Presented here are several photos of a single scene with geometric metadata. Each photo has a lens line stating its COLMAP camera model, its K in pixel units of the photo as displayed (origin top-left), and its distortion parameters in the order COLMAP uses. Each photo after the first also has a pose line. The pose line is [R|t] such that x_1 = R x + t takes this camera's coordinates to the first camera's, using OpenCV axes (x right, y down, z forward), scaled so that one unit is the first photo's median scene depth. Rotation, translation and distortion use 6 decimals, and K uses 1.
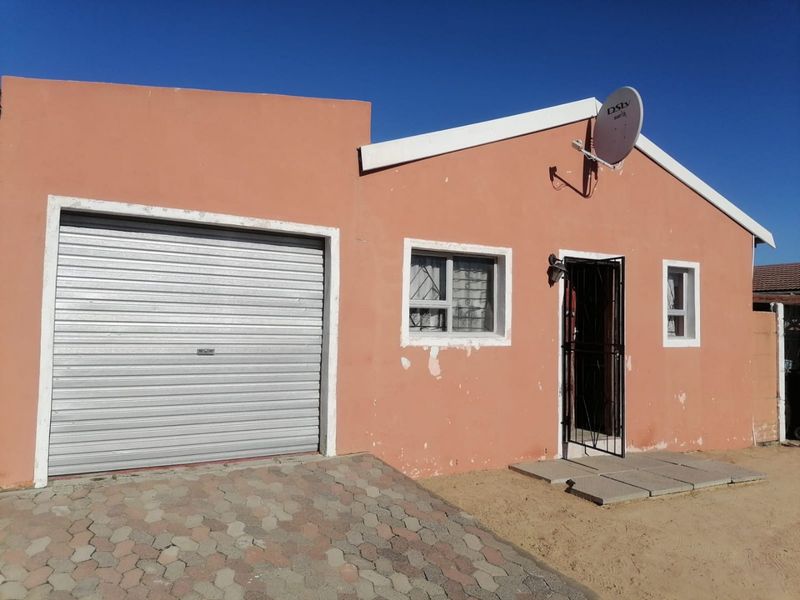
lens RADIAL K [[595.8, 0, 403.6], [0, 595.8, 294.8], [0, 0, 1]] dist [0.066667, -0.080310]
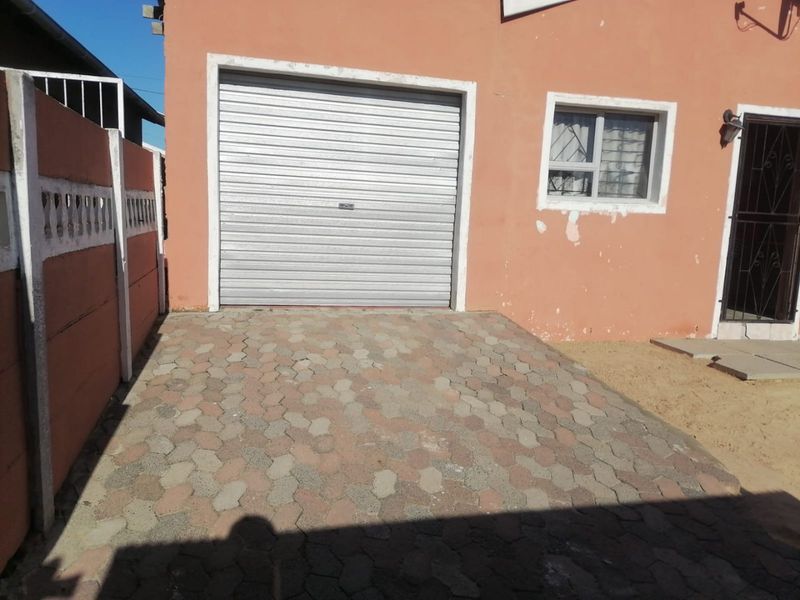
lens RADIAL K [[595.8, 0, 403.2], [0, 595.8, 298.1], [0, 0, 1]] dist [0.066667, -0.080310]
pose [[0.956477, 0.060820, -0.285399, 0.079472], [-0.009609, 0.984073, 0.177507, 0.062439], [0.291649, -0.167039, 0.941827, -0.008151]]
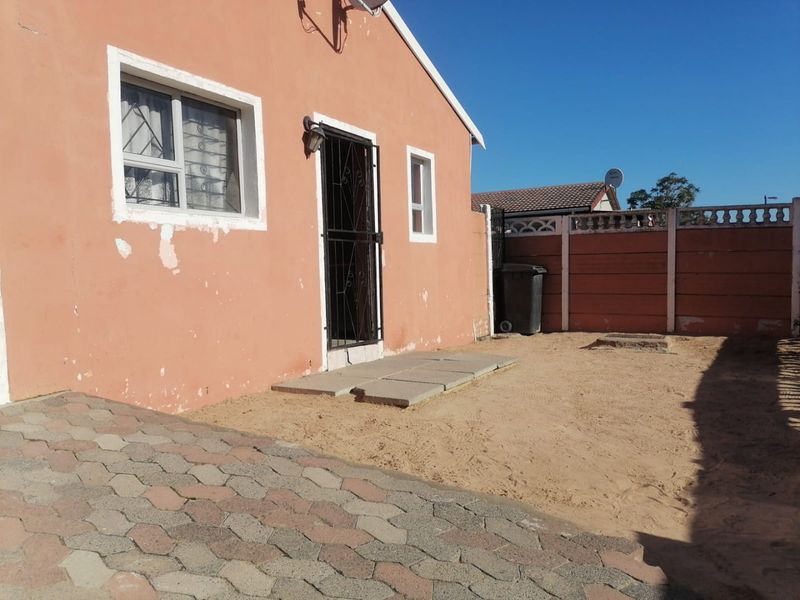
lens RADIAL K [[595.8, 0, 395.6], [0, 595.8, 296.9], [0, 0, 1]] dist [0.066667, -0.080310]
pose [[0.851317, -0.063689, 0.520771, -0.093977], [0.019080, 0.995706, 0.090582, 0.122526], [-0.524304, -0.067178, 0.848877, 0.321932]]
